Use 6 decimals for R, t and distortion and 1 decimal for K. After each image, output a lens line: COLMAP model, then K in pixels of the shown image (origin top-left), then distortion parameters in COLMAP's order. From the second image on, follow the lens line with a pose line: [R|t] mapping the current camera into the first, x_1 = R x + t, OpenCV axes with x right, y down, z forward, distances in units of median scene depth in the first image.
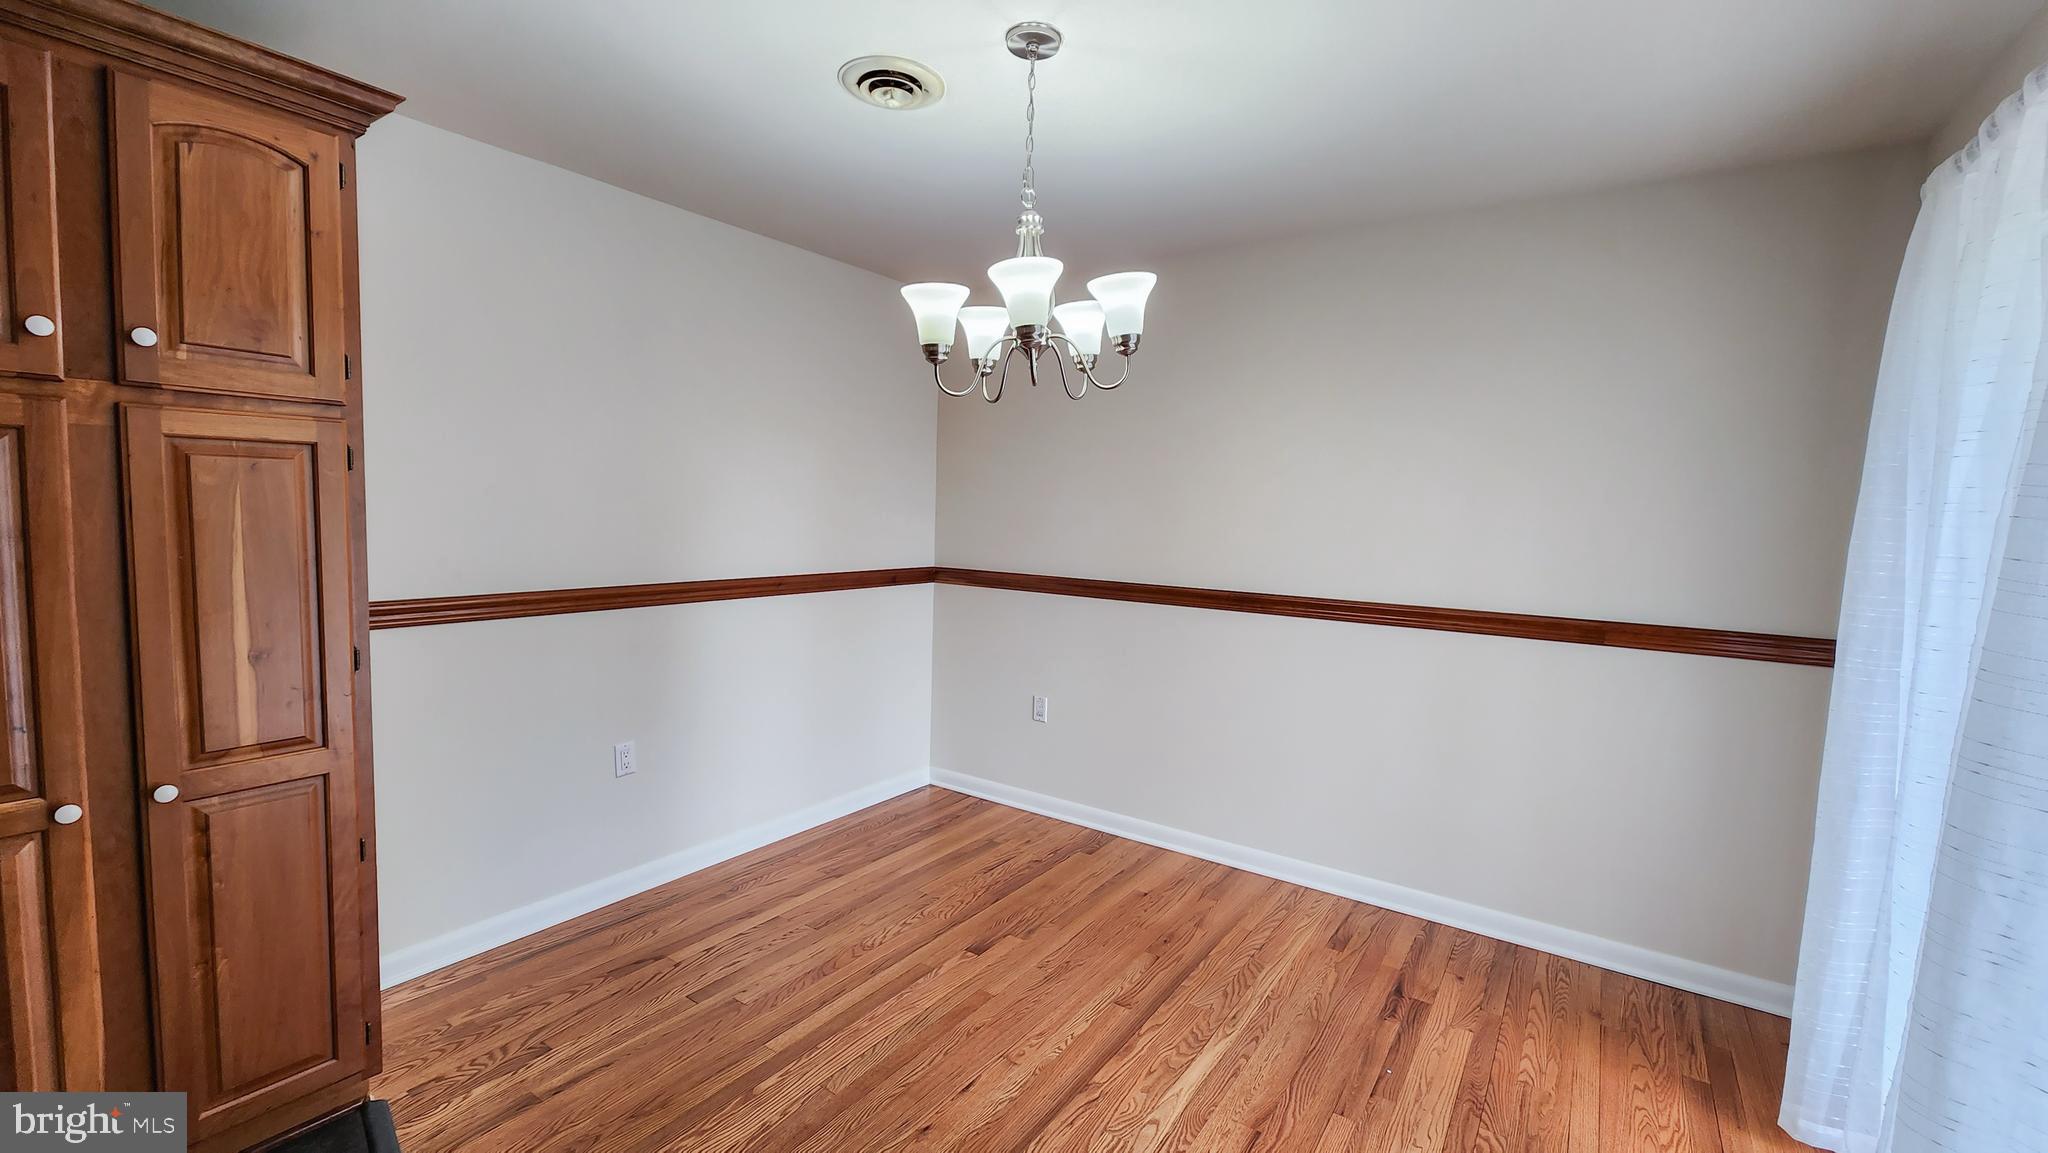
lens RADIAL K [[864.8, 0, 1024.0], [0, 864.8, 576.5], [0, 0, 1]] dist [-0.000784, -0.000546]
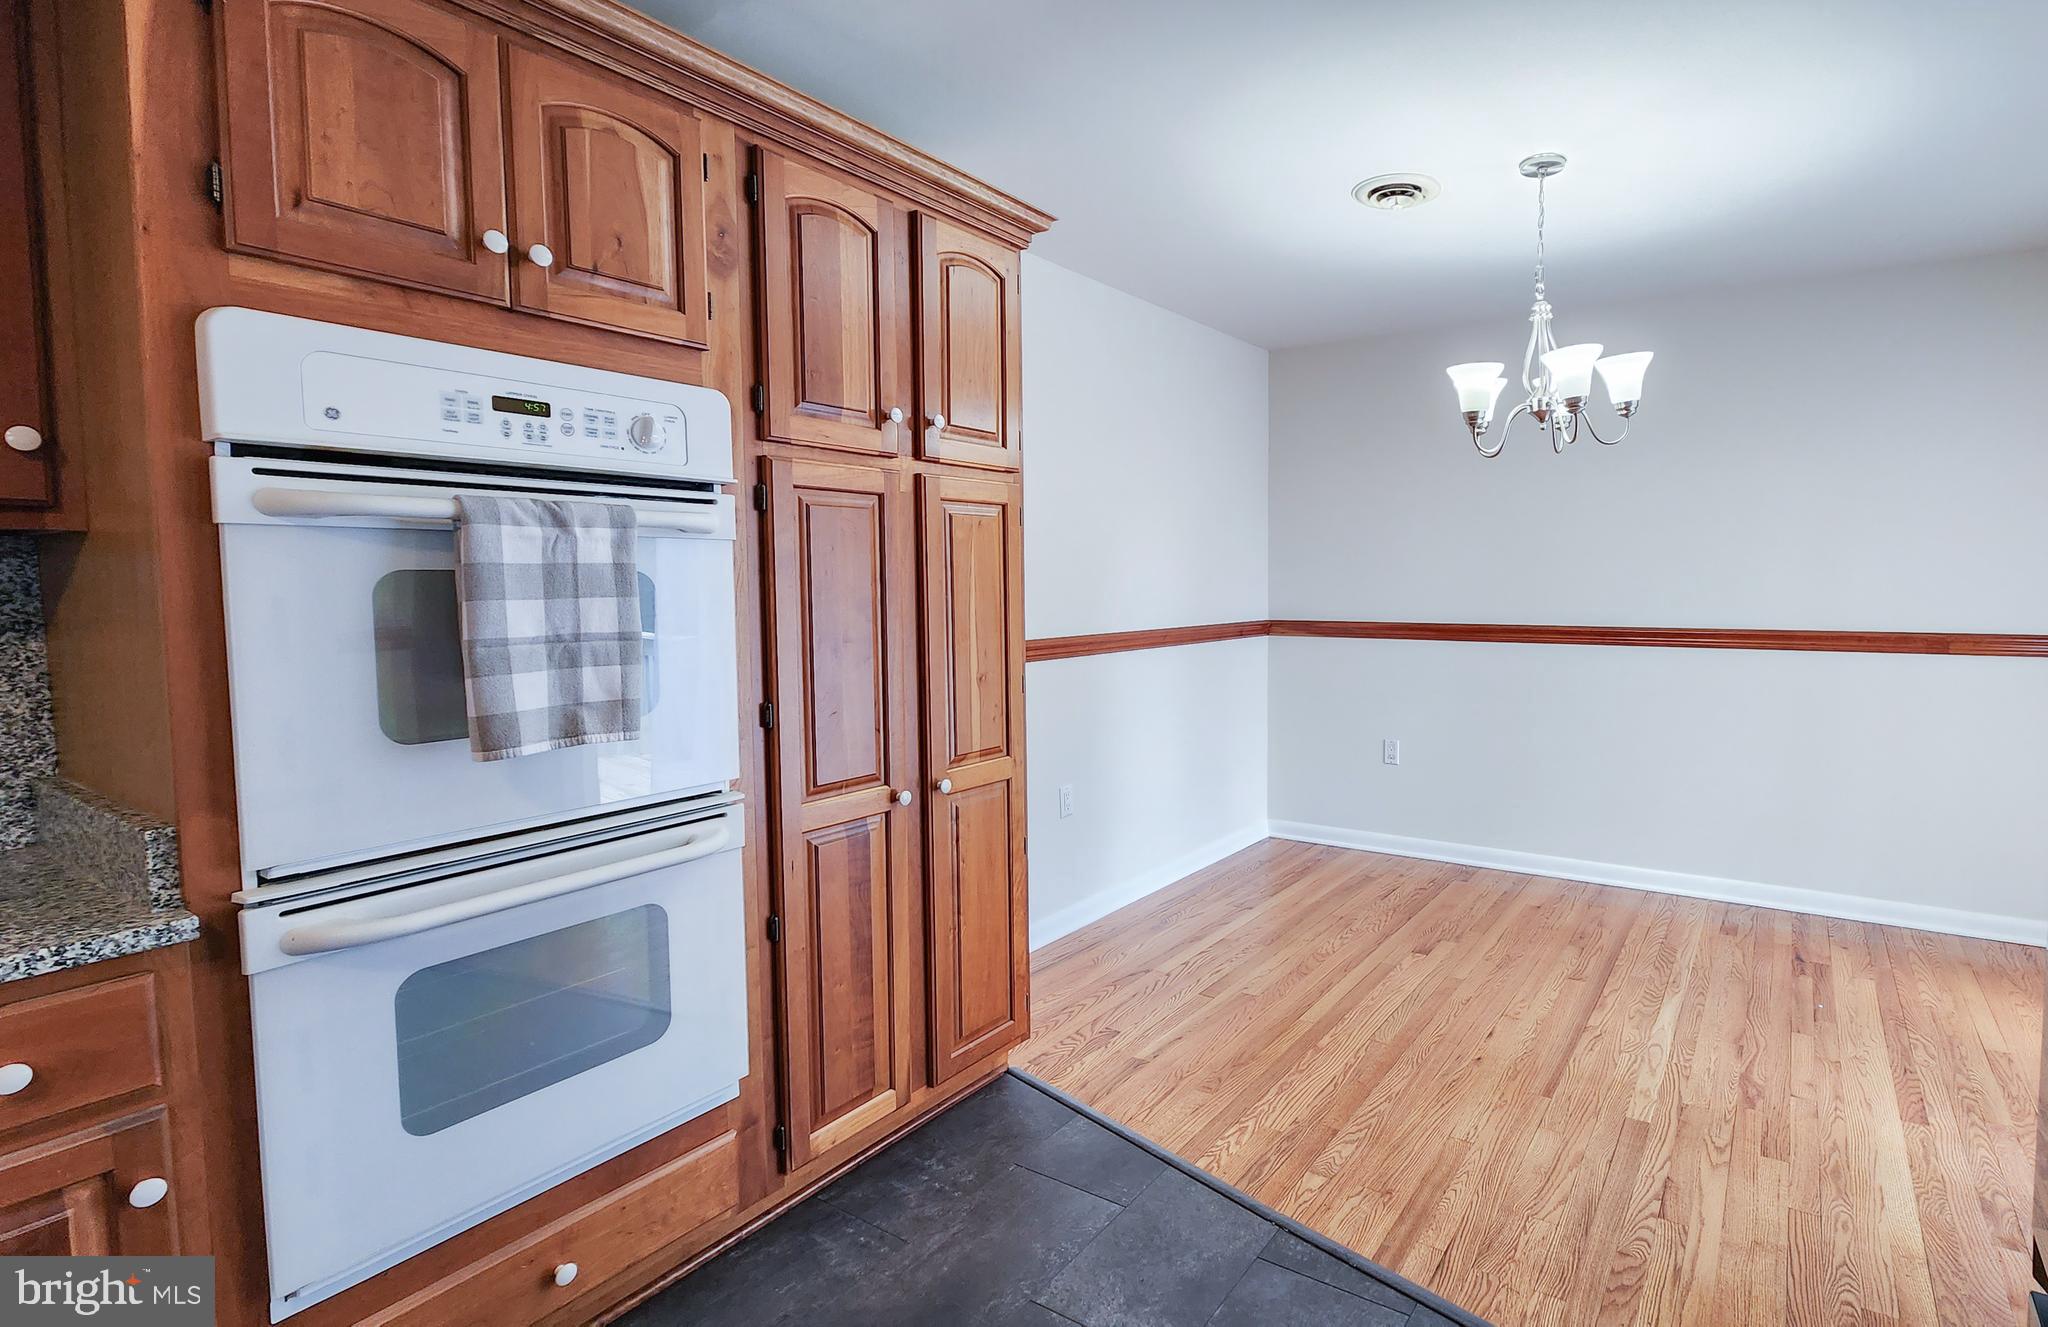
lens RADIAL K [[1168.0, 0, 1030.3], [0, 1168.0, 677.0], [0, 0, 1]] dist [0.000541, 0.000319]
pose [[0.996603, -0.036571, 0.073794, -0.723243], [0.037092, 0.999296, -0.005690, 0.078898], [-0.073534, 0.008408, 0.997257, -0.505526]]
